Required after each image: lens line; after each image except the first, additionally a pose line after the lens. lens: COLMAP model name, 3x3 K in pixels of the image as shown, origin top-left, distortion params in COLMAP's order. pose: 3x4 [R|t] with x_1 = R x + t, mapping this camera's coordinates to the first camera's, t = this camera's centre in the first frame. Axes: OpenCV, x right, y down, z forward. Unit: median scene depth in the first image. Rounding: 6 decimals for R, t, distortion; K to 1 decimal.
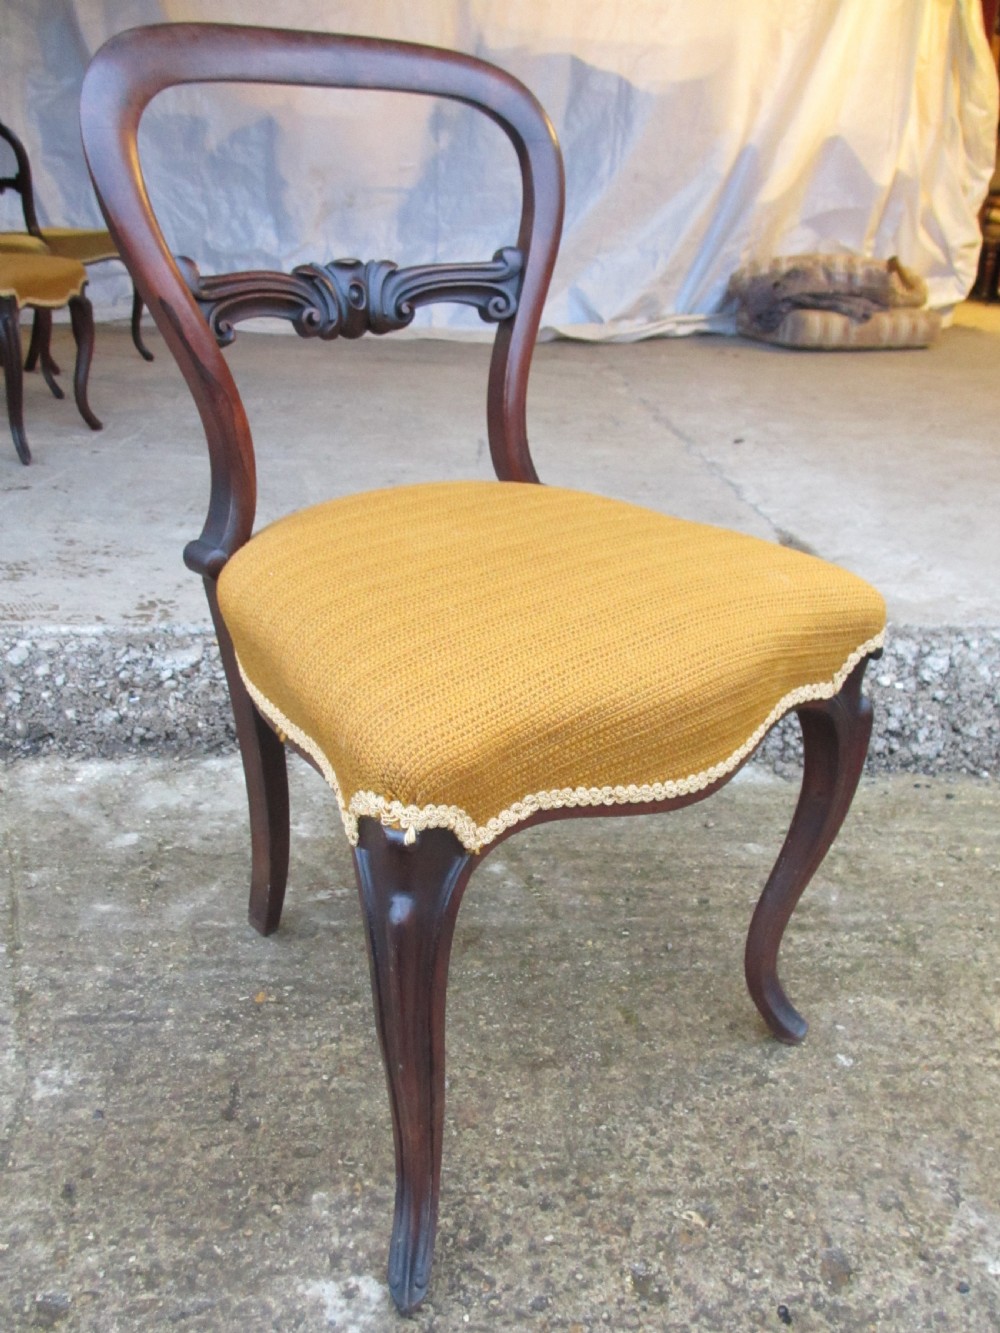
lens RADIAL K [[1121.0, 0, 499.4], [0, 1121.0, 672.3], [0, 0, 1]] dist [-0.059170, 0.028315]
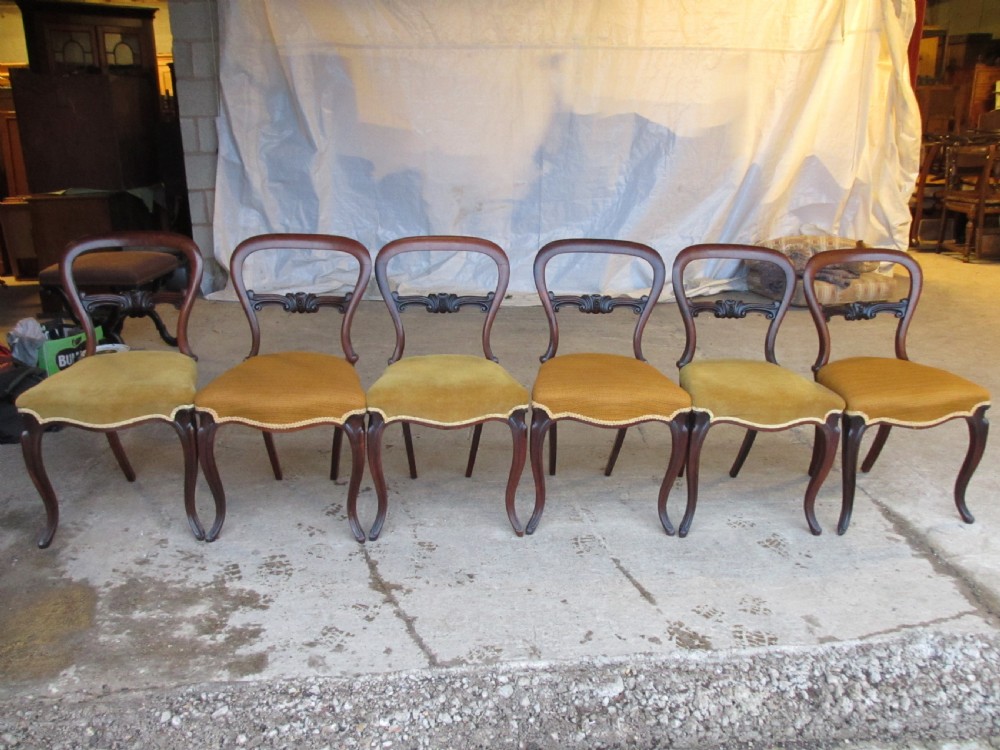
lens RADIAL K [[841.0, 0, 504.7], [0, 841.0, 384.9], [0, 0, 1]] dist [-0.059170, 0.028315]
pose [[0.999505, -0.025143, 0.018919, -0.462413], [0.026841, 0.995059, -0.095589, -0.335888], [-0.016422, 0.096049, 0.995241, -0.190558]]
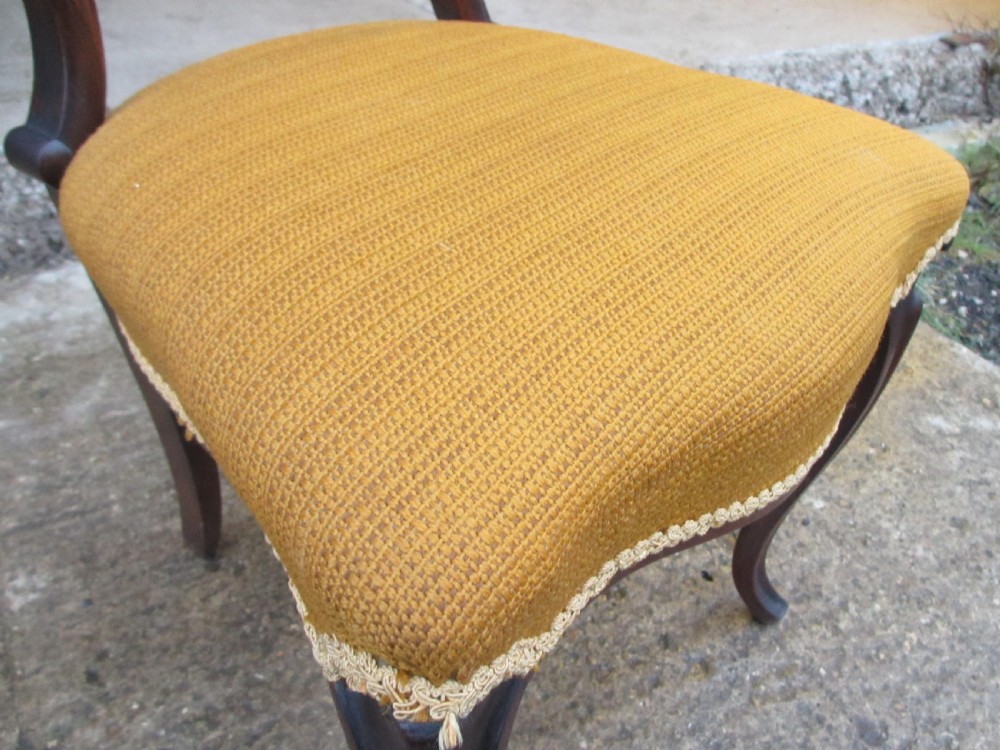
lens RADIAL K [[841.0, 0, 506.8], [0, 841.0, 379.0], [0, 0, 1]] dist [-0.059170, 0.028315]
pose [[0.919538, -0.225662, 0.321757, -0.129146], [0.140711, 0.953484, 0.266587, 0.027720], [-0.366948, -0.199862, 0.908518, 0.116452]]
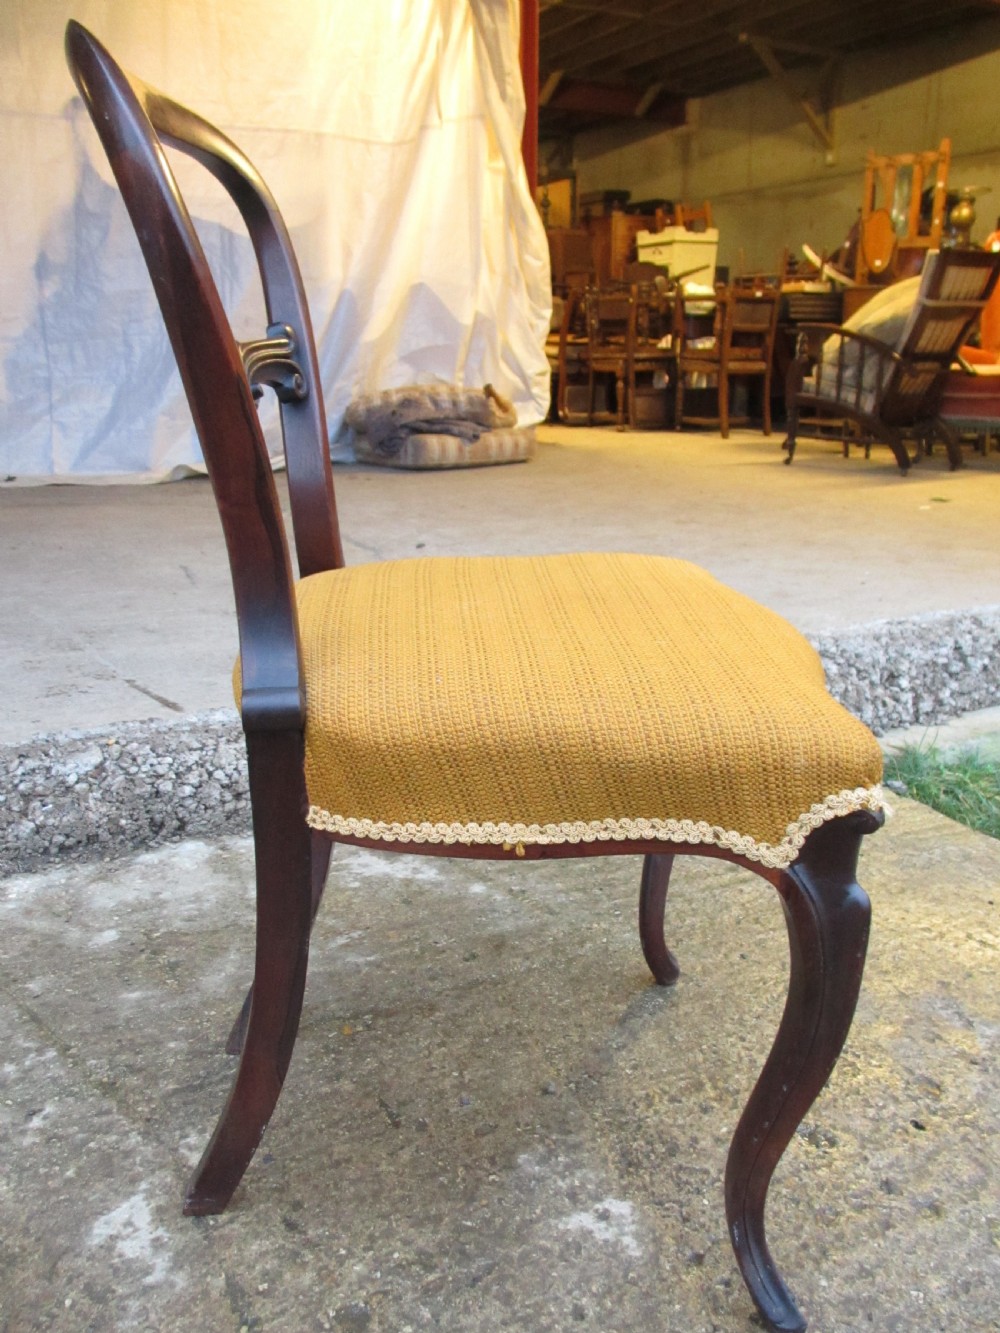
lens RADIAL K [[1121.0, 0, 502.9], [0, 1121.0, 670.9], [0, 0, 1]] dist [-0.059170, 0.028315]
pose [[0.919177, -0.121145, 0.374749, -0.313650], [0.167640, 0.981362, -0.093941, 0.064923], [-0.356384, 0.149171, 0.922355, -0.032465]]
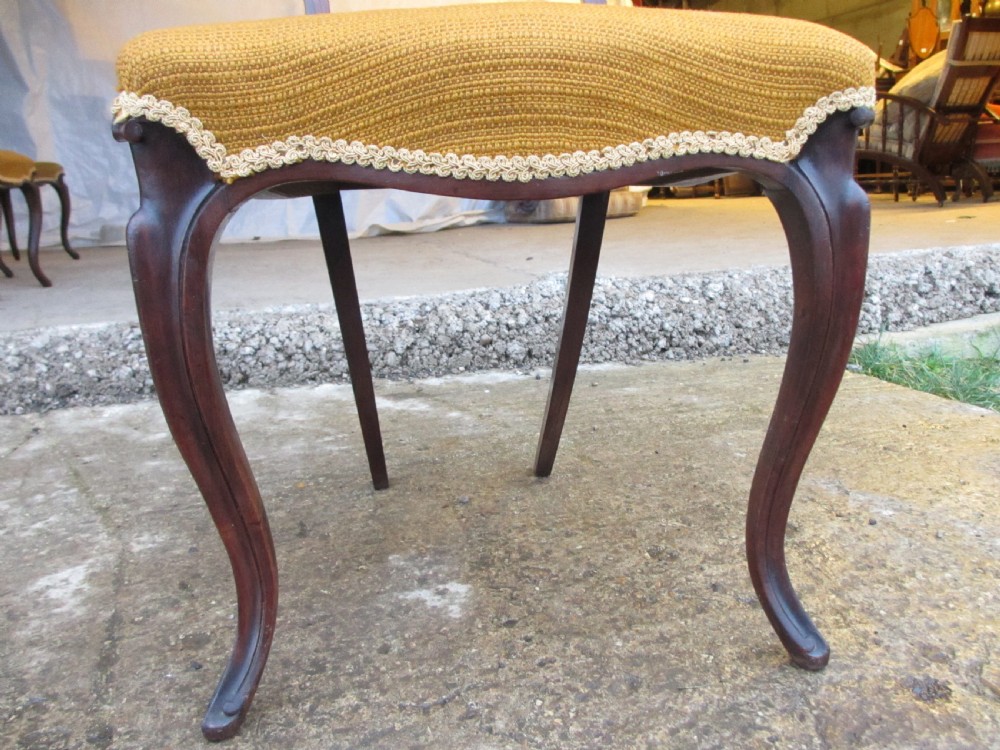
lens RADIAL K [[841.0, 0, 500.2], [0, 841.0, 378.8], [0, 0, 1]] dist [-0.059170, 0.028315]
pose [[0.972065, -0.119942, 0.201751, -0.127163], [0.155480, 0.972981, -0.170686, 0.273726], [-0.175827, 0.197287, 0.964449, 0.016908]]
